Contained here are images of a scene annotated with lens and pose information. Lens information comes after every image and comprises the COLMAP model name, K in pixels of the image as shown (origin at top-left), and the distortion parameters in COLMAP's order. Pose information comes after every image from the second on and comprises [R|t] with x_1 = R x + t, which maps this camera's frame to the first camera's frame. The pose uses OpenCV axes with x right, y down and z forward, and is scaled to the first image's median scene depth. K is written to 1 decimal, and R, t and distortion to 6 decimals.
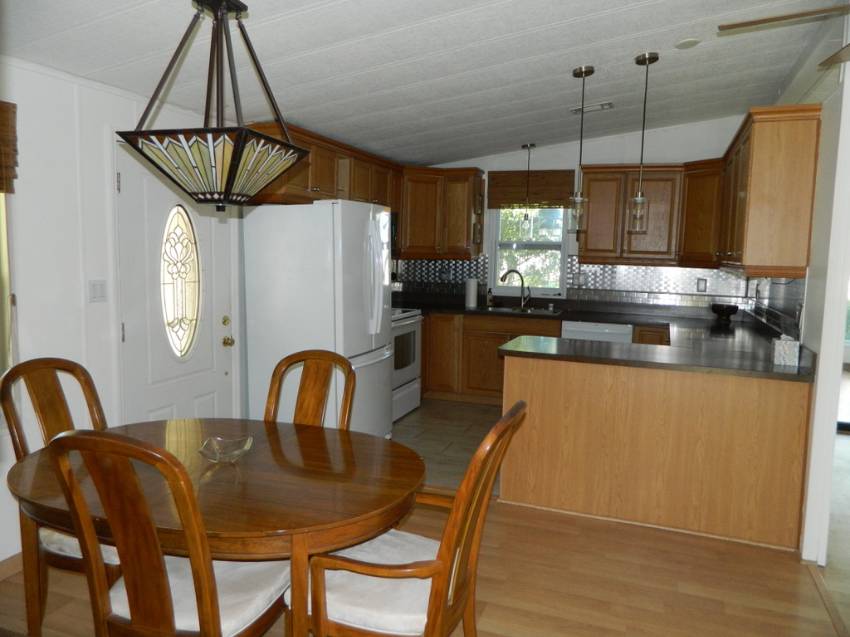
lens RADIAL K [[627.4, 0, 417.9], [0, 627.4, 315.0], [0, 0, 1]] dist [-0.023520, -0.002766]
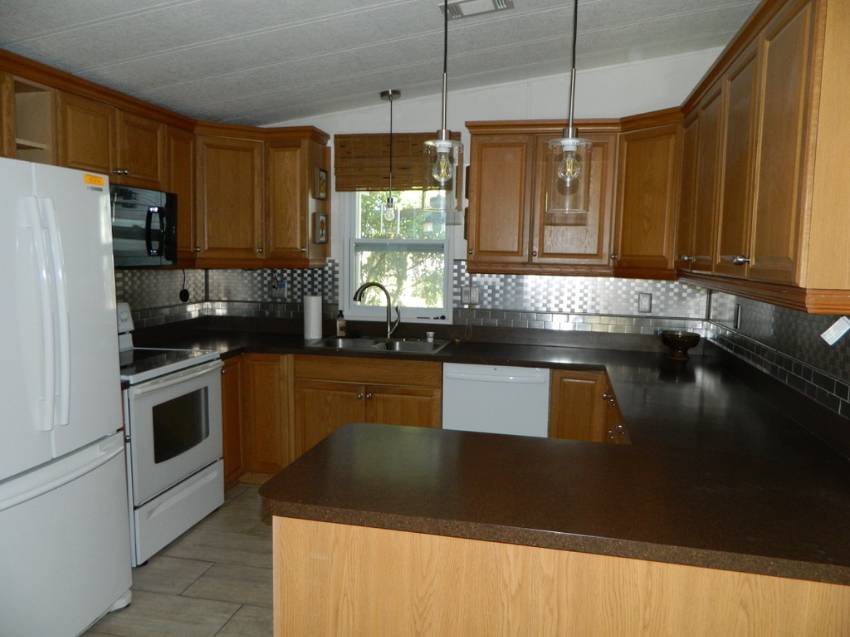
lens RADIAL K [[627.4, 0, 428.8], [0, 627.4, 321.1], [0, 0, 1]] dist [-0.023520, -0.002766]
pose [[0.987331, -0.023910, 0.156865, 0.107237], [0.022221, 0.999675, 0.012510, -0.039093], [-0.157113, -0.008866, 0.987541, 0.340641]]
